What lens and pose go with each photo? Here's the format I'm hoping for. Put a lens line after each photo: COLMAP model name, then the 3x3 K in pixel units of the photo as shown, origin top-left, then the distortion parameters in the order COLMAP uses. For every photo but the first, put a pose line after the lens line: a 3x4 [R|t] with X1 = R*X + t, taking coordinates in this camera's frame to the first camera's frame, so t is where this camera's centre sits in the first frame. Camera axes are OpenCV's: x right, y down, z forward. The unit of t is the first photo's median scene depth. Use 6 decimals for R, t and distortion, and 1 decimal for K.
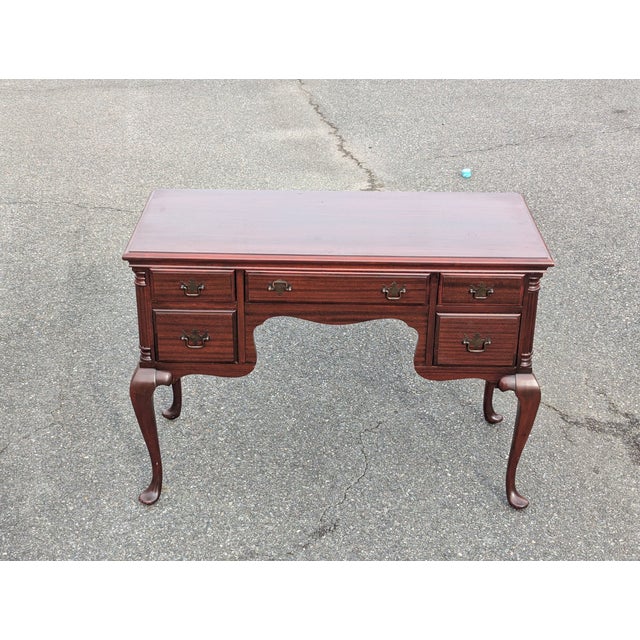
lens RADIAL K [[1032.9, 0, 320.4], [0, 1032.9, 321.3], [0, 0, 1]] dist [0.068337, 0.000000]
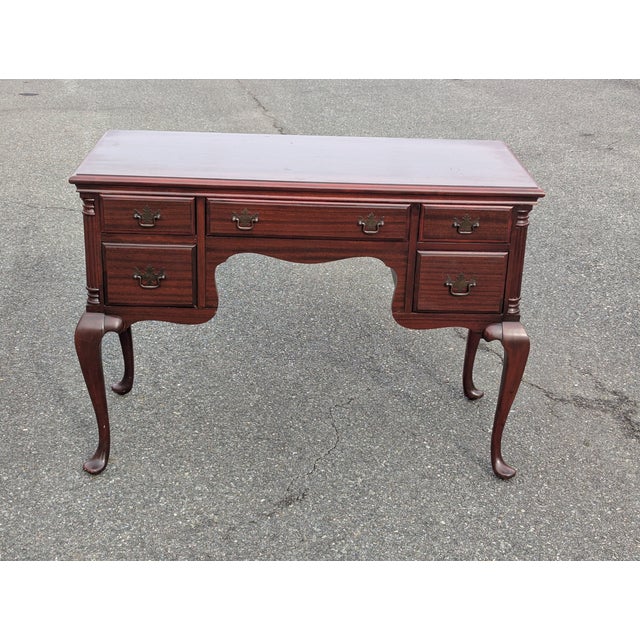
lens RADIAL K [[1032.9, 0, 331.4], [0, 1032.9, 314.2], [0, 0, 1]] dist [0.068337, 0.000000]
pose [[0.998754, 0.007726, 0.049304, -0.006893], [-0.003722, 0.996723, -0.080800, 0.109868], [-0.049766, 0.080516, 0.995510, 0.090584]]
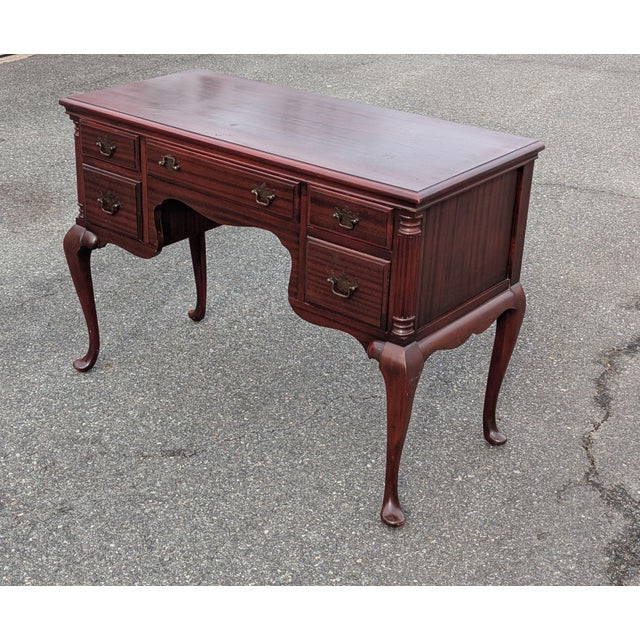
lens RADIAL K [[1065.1, 0, 245.5], [0, 1065.1, 295.9], [0, 0, 1]] dist [0.057184, 0.000000]
pose [[0.747198, 0.269654, -0.607439, 0.545179], [-0.299743, 0.952484, 0.054119, 0.006077], [0.593169, 0.141638, 0.792520, 0.274975]]
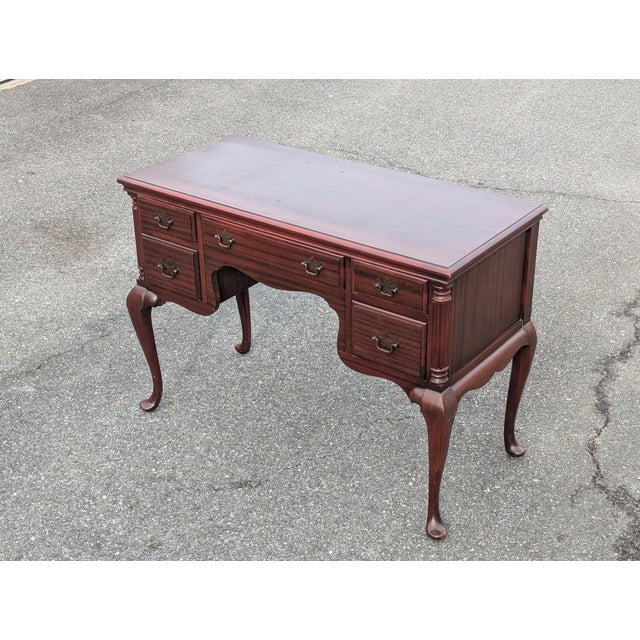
lens RADIAL K [[1032.9, 0, 315.4], [0, 1032.9, 315.1], [0, 0, 1]] dist [0.068337, 0.000000]
pose [[0.803084, 0.253688, -0.539165, 0.545468], [-0.246201, 0.965265, 0.087462, -0.063052], [0.542625, 0.062503, 0.837646, 0.162668]]
